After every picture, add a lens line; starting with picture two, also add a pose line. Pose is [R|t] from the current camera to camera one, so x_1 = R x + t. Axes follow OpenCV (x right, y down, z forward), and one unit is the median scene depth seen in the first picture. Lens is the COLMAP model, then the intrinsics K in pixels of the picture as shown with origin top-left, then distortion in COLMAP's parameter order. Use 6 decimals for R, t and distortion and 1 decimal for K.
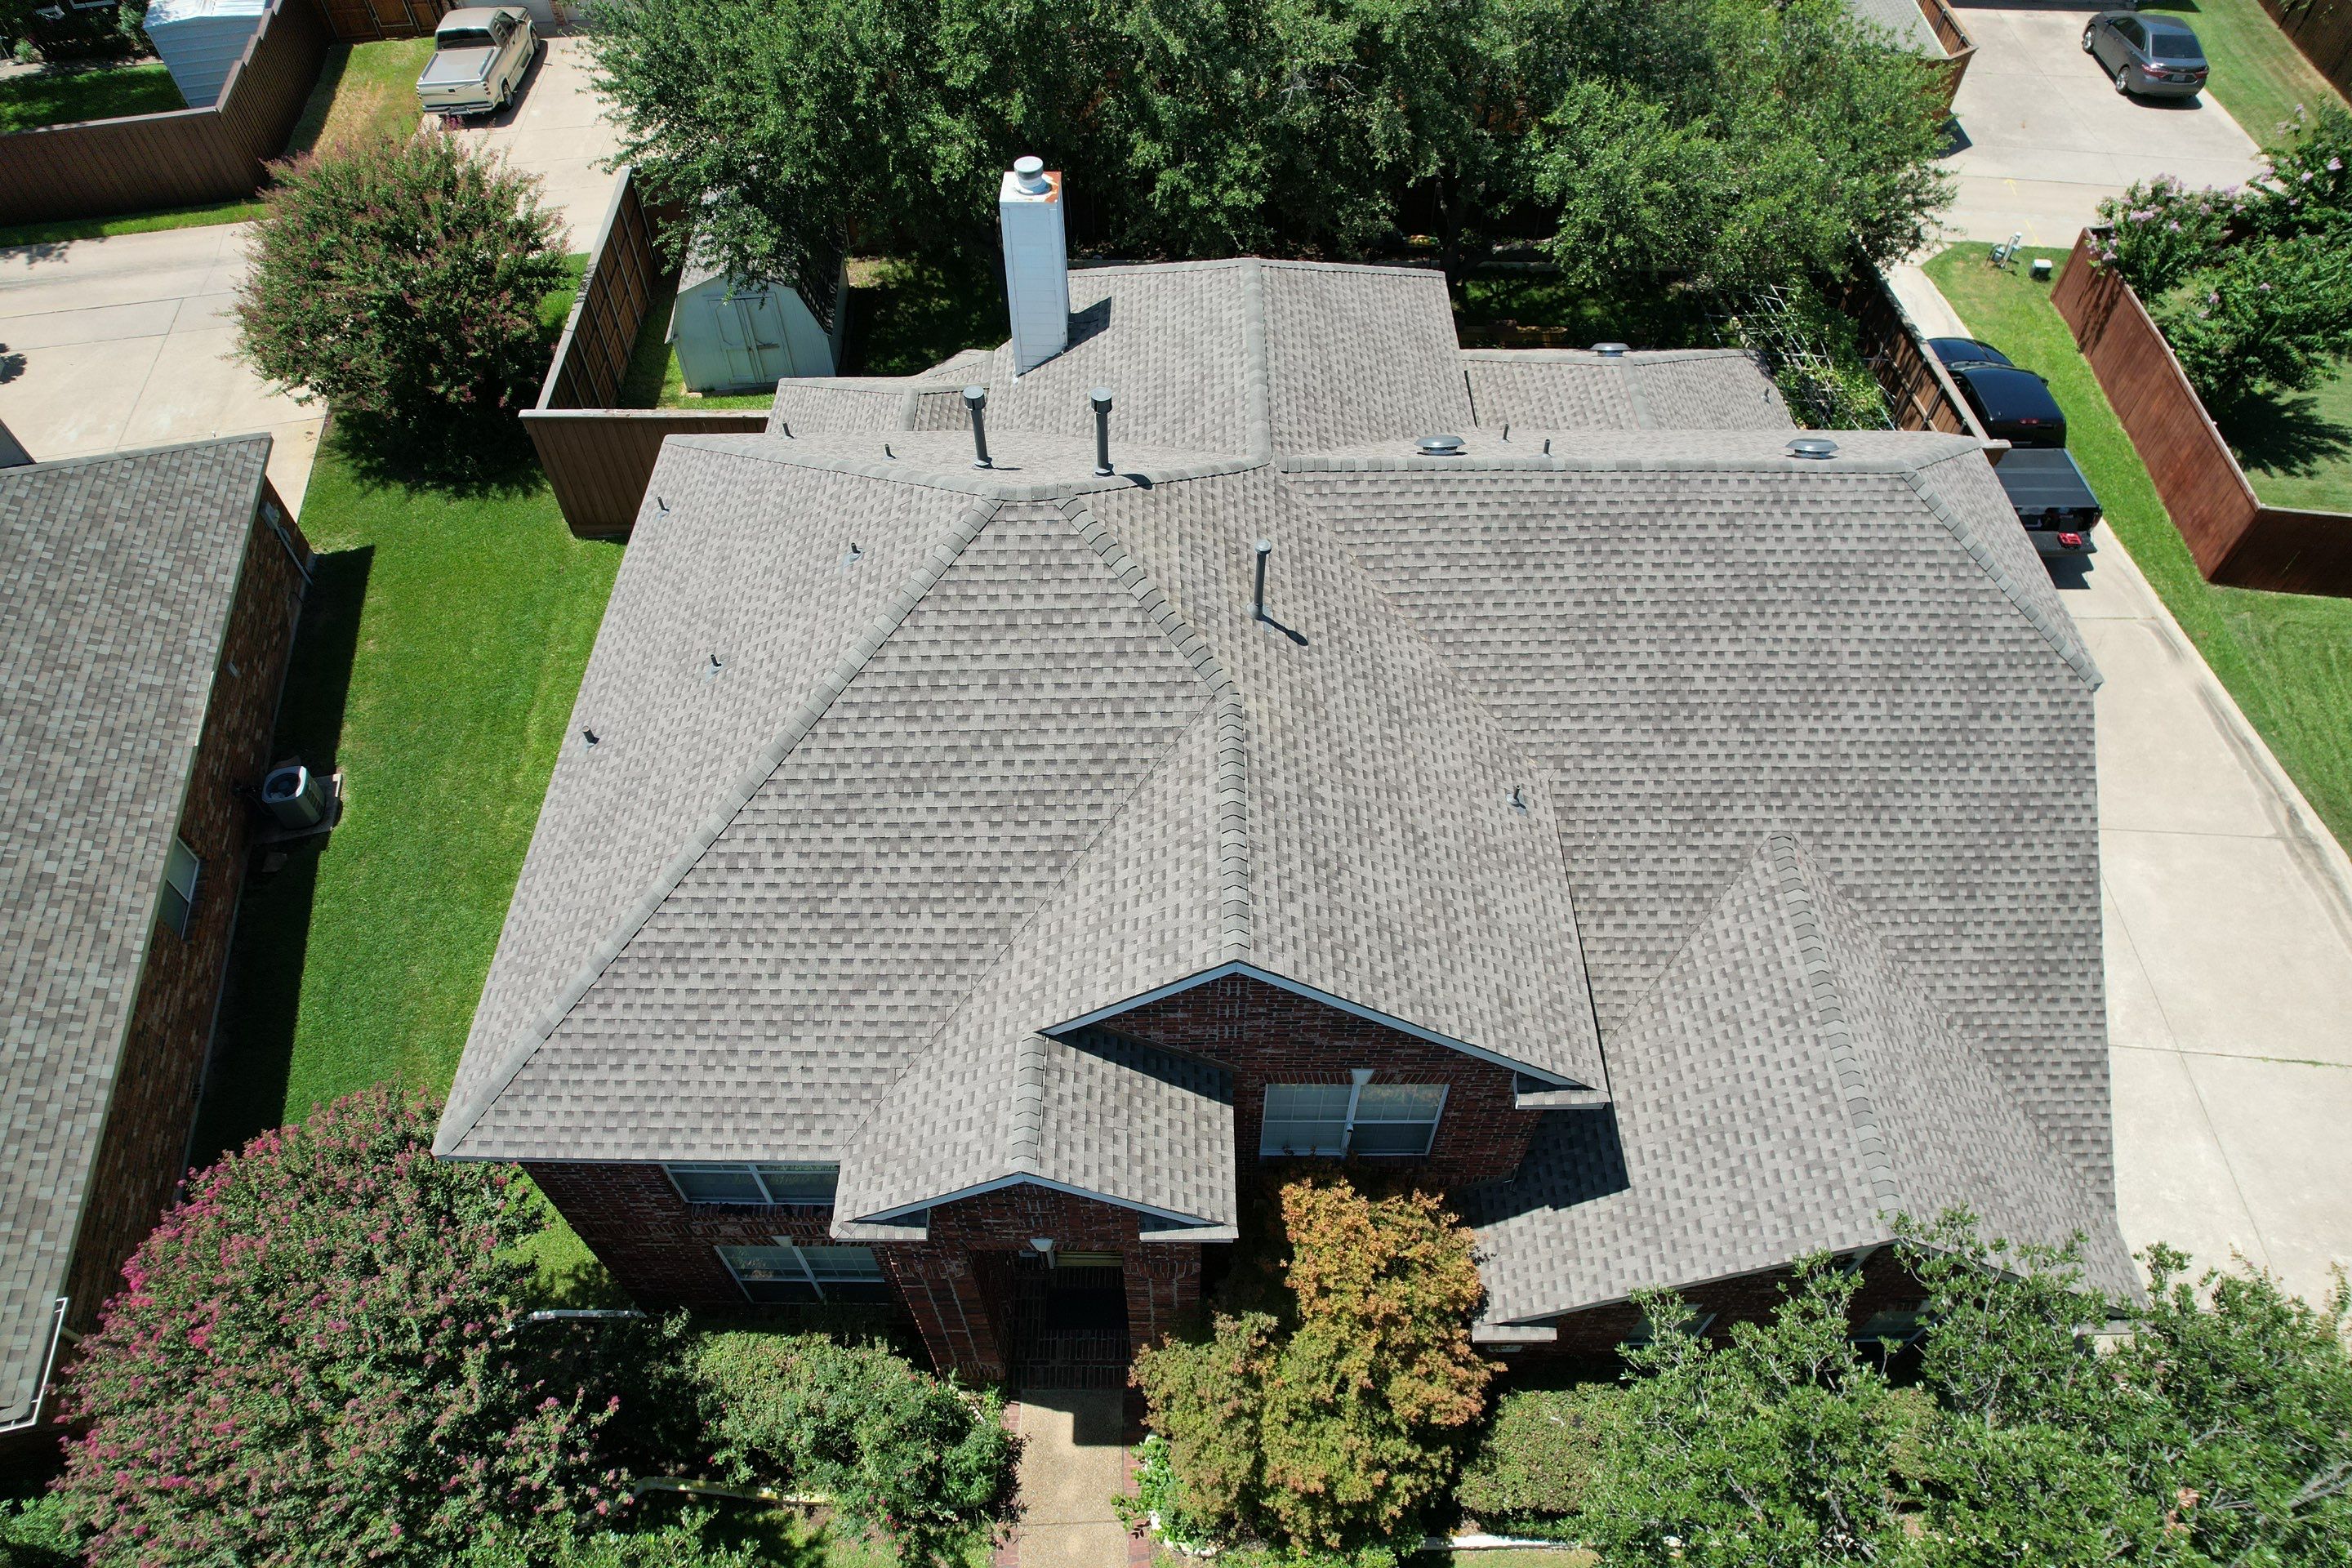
lens RADIAL K [[1491.6, 0, 1172.4], [0, 1491.6, 786.6], [0, 0, 1]] dist [-0.067421, 0.062824]
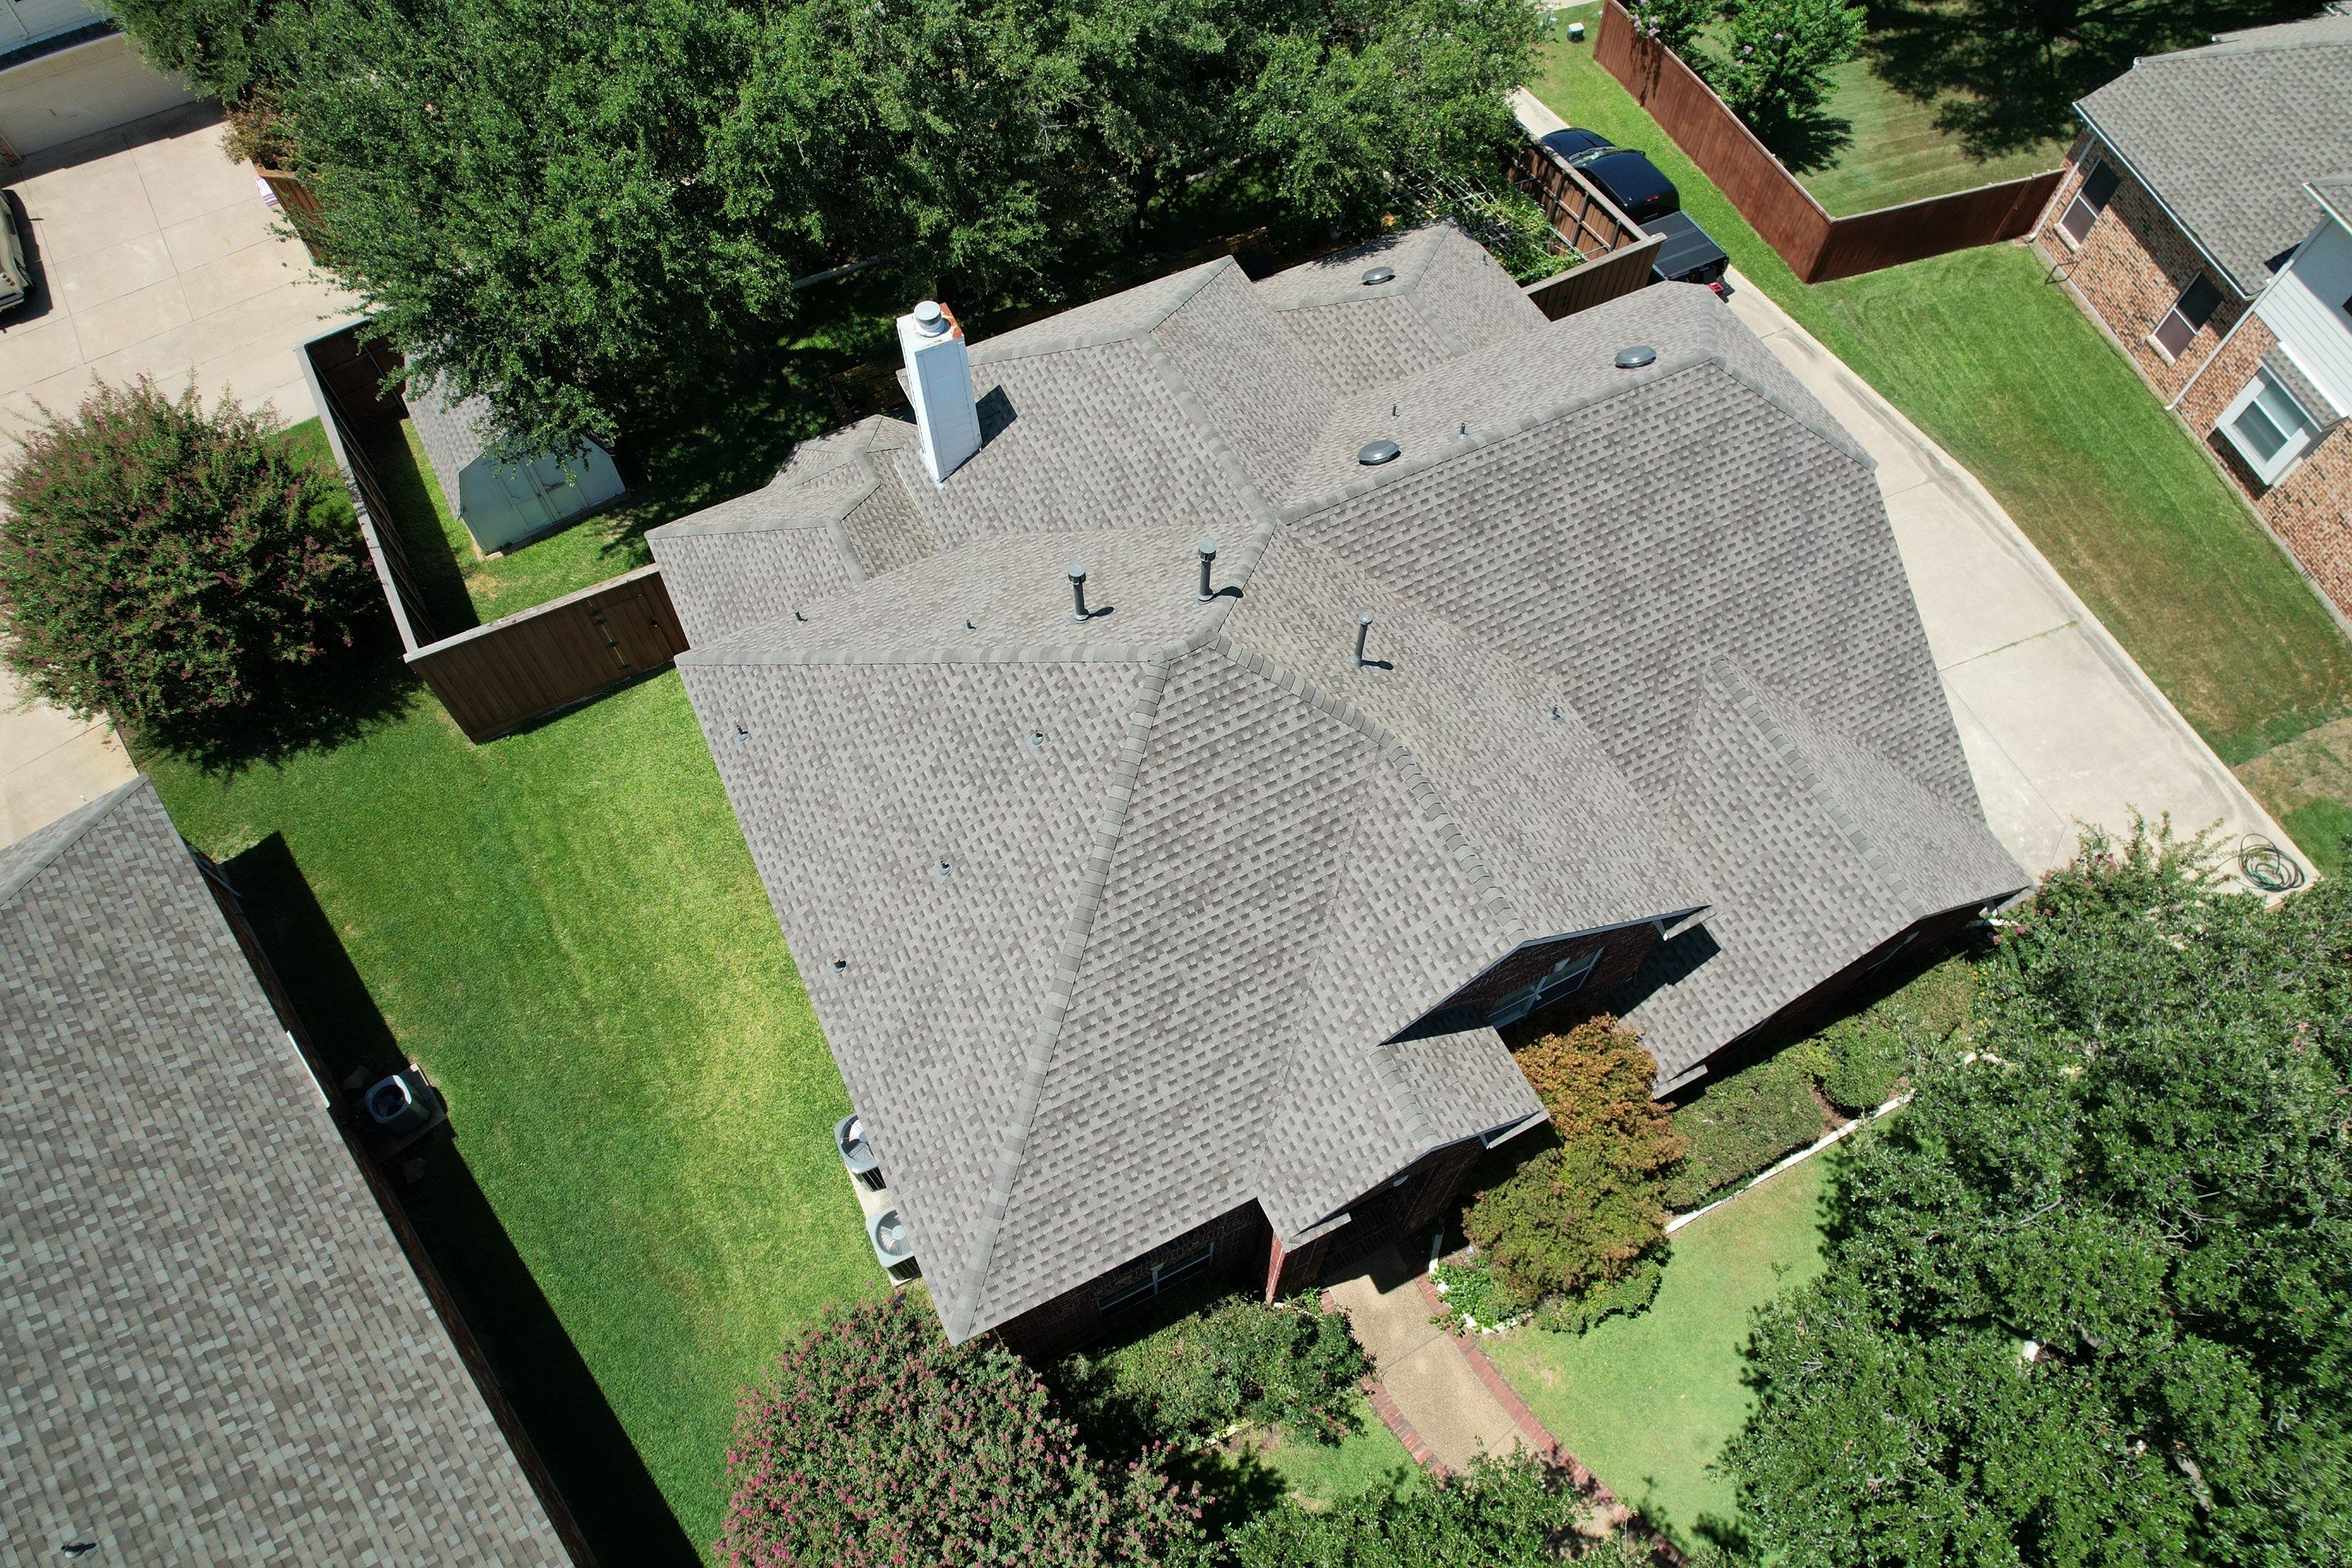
lens RADIAL K [[1491.6, 0, 1172.4], [0, 1491.6, 786.6], [0, 0, 1]] dist [-0.067421, 0.062824]
pose [[0.895245, -0.385435, 0.223555, -0.359044], [0.347716, 0.918065, 0.190394, -0.279195], [-0.278623, -0.092716, 0.955915, -0.140674]]
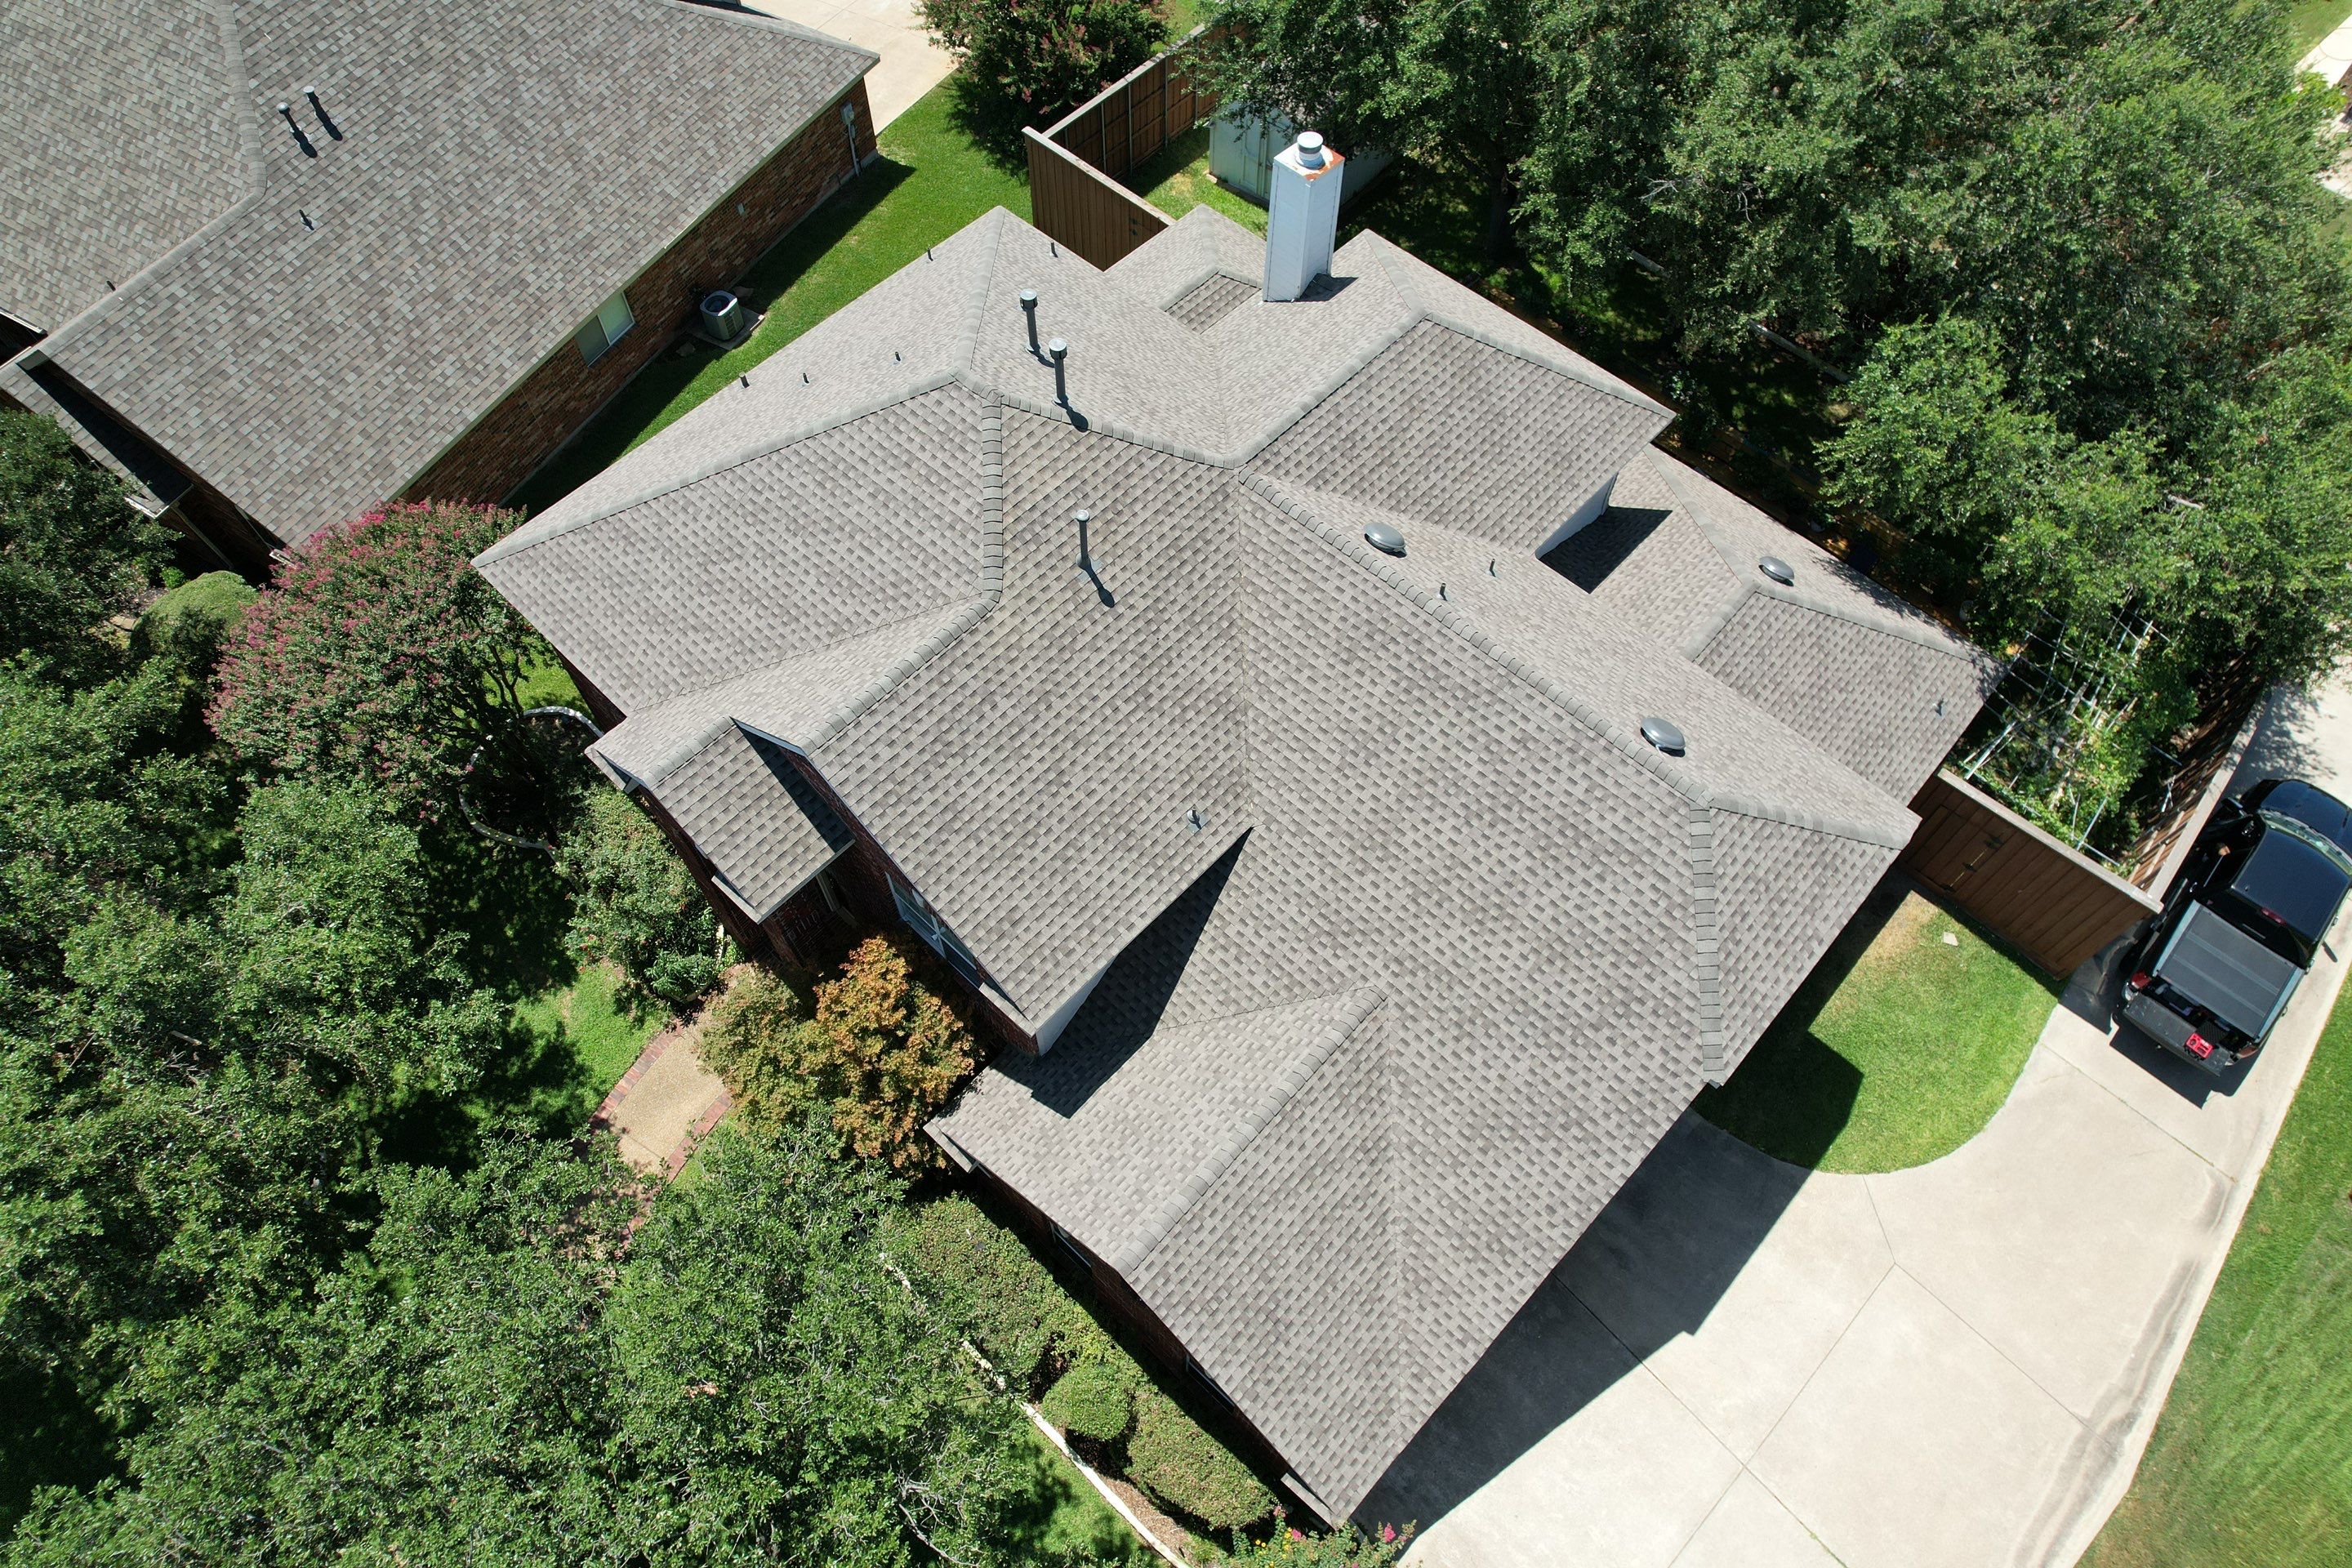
lens RADIAL K [[1491.6, 0, 1172.4], [0, 1491.6, 786.6], [0, 0, 1]] dist [-0.067421, 0.062824]
pose [[0.731808, 0.593982, -0.334130, 0.569182], [-0.539808, 0.804478, 0.247838, -0.280565], [0.416011, -0.001004, 0.909359, -0.084027]]
